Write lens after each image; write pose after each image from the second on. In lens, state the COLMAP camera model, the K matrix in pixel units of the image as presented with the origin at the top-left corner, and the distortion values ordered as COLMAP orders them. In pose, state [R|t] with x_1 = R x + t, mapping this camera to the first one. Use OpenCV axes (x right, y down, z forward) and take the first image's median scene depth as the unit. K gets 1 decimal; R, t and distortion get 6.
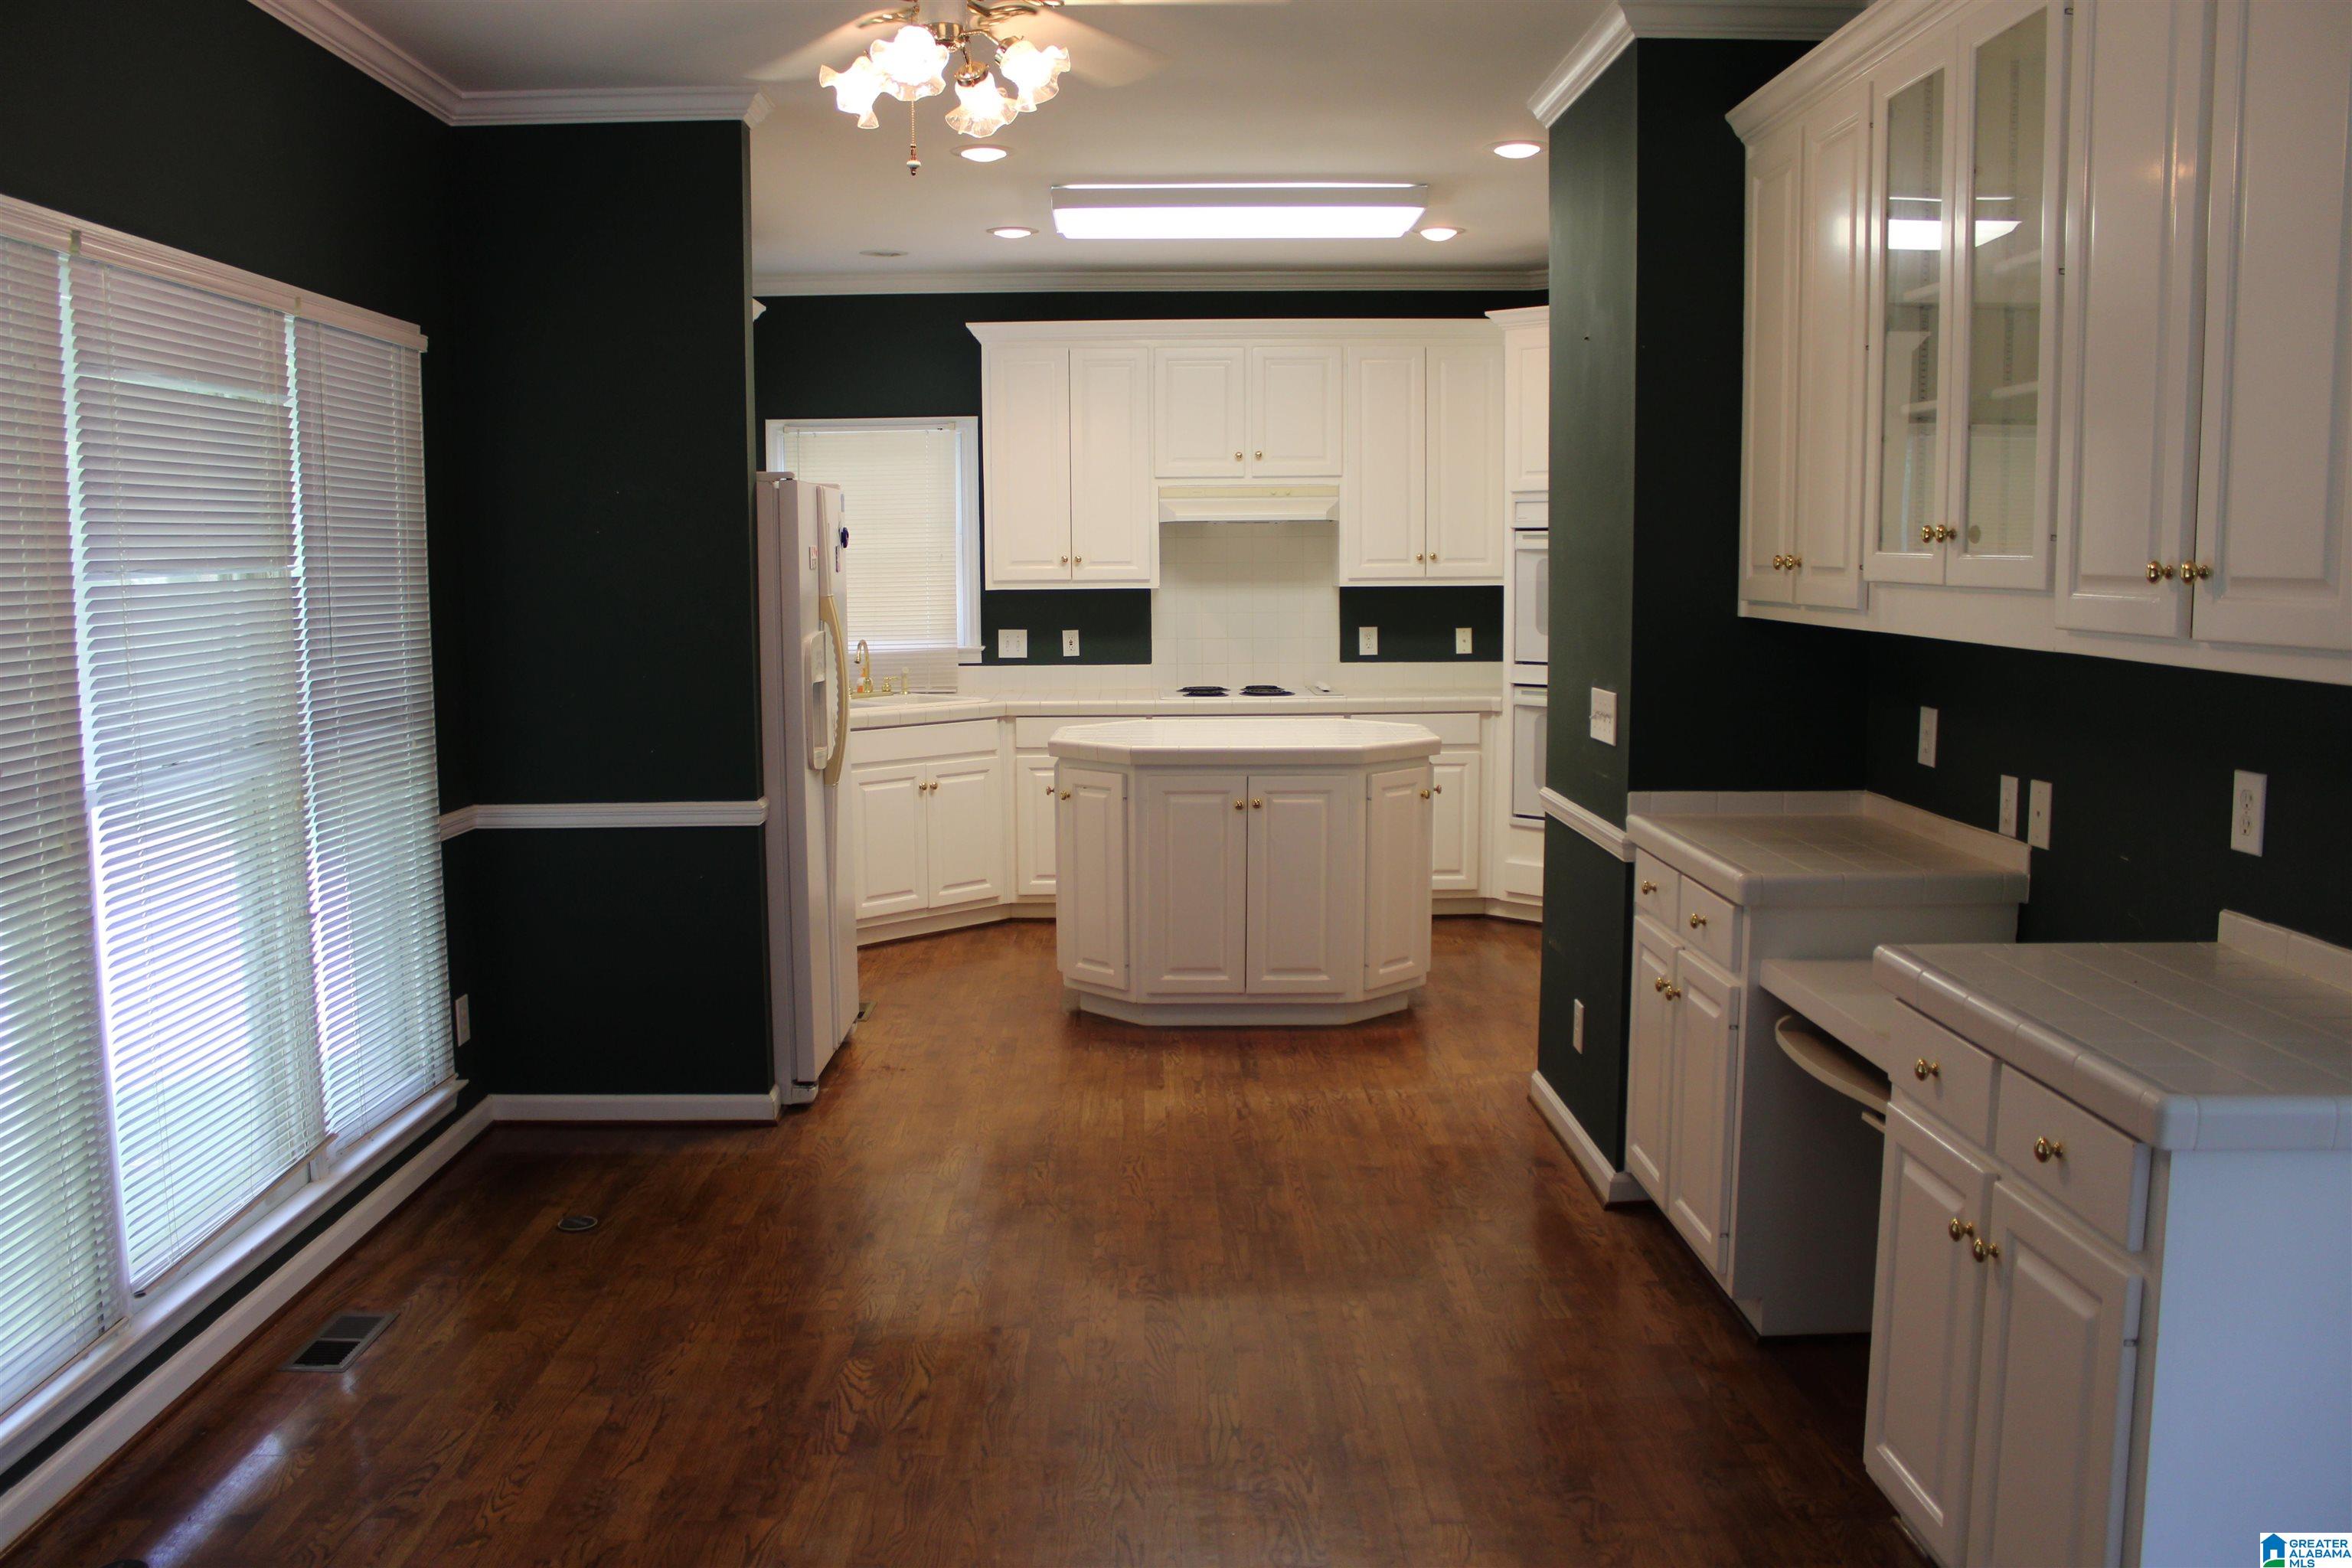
lens RADIAL K [[1943.3, 0, 1158.2], [0, 1943.3, 757.6], [0, 0, 1]] dist [-0.152919, 0.127897]
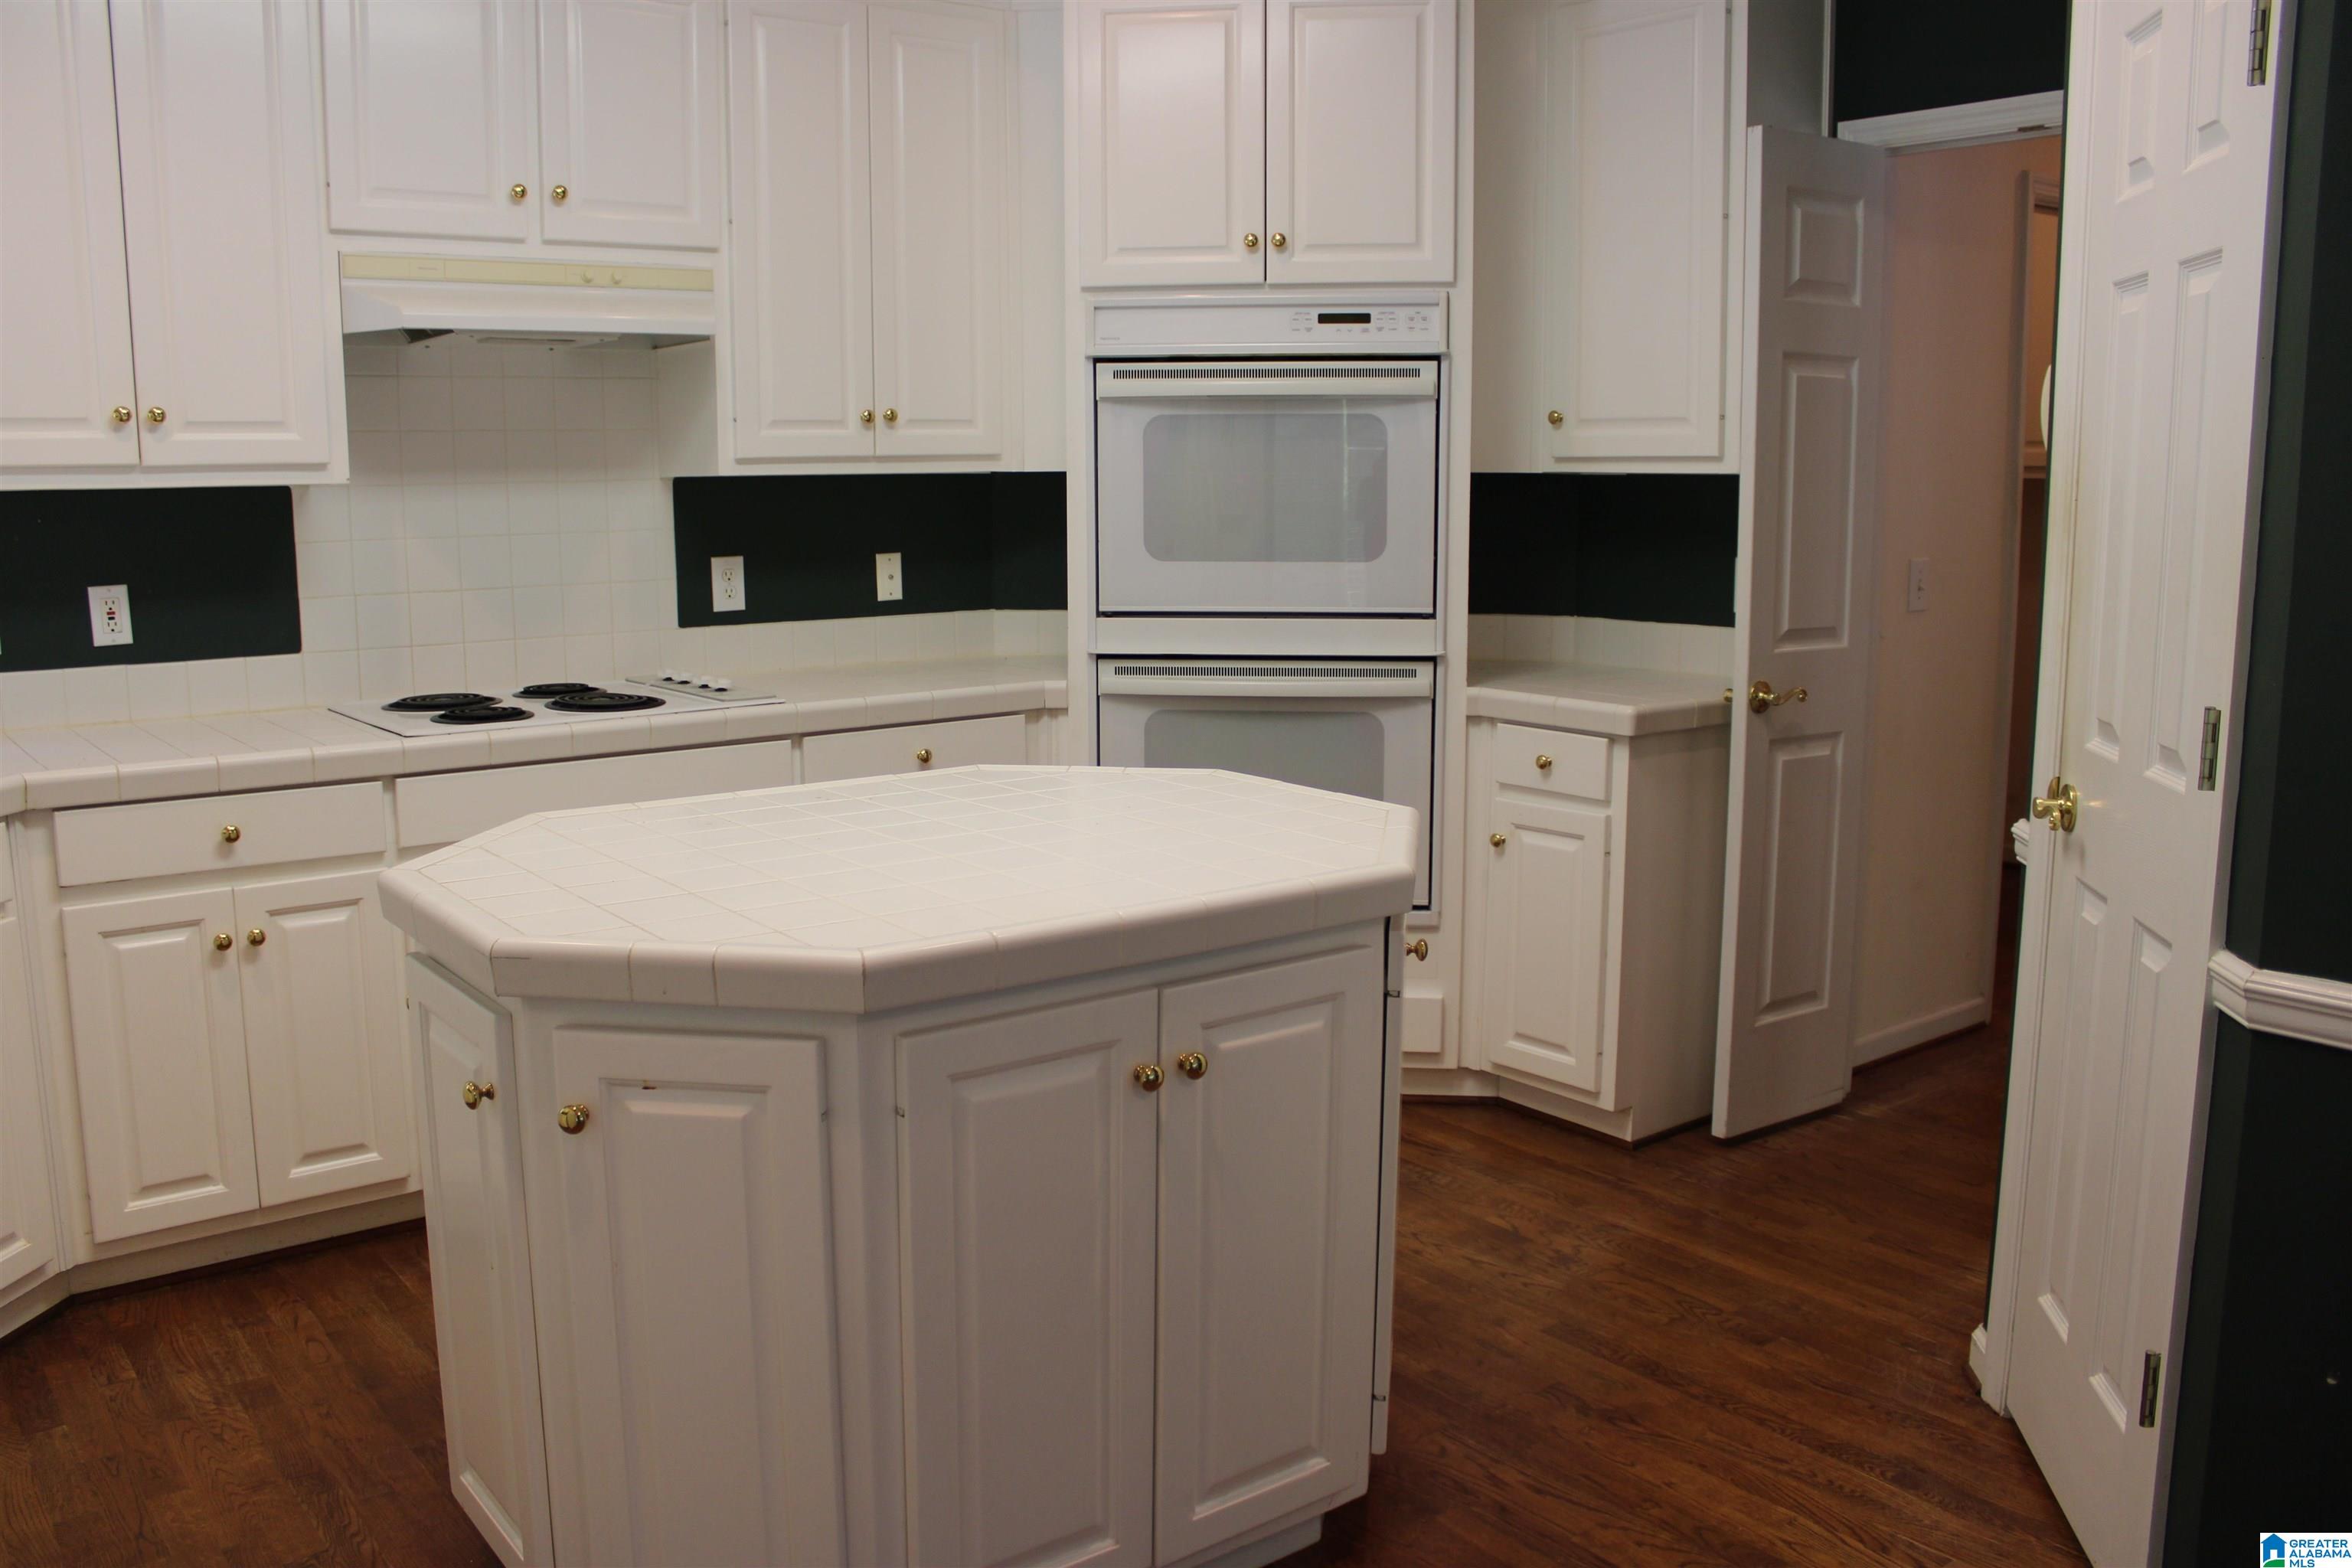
lens RADIAL K [[1943.3, 0, 1158.2], [0, 1943.3, 757.6], [0, 0, 1]] dist [-0.152919, 0.127897]
pose [[0.793429, -0.085472, 0.602632, -0.119532], [0.062038, 0.996291, 0.059625, -0.039298], [-0.605493, -0.009922, 0.795789, 0.545904]]
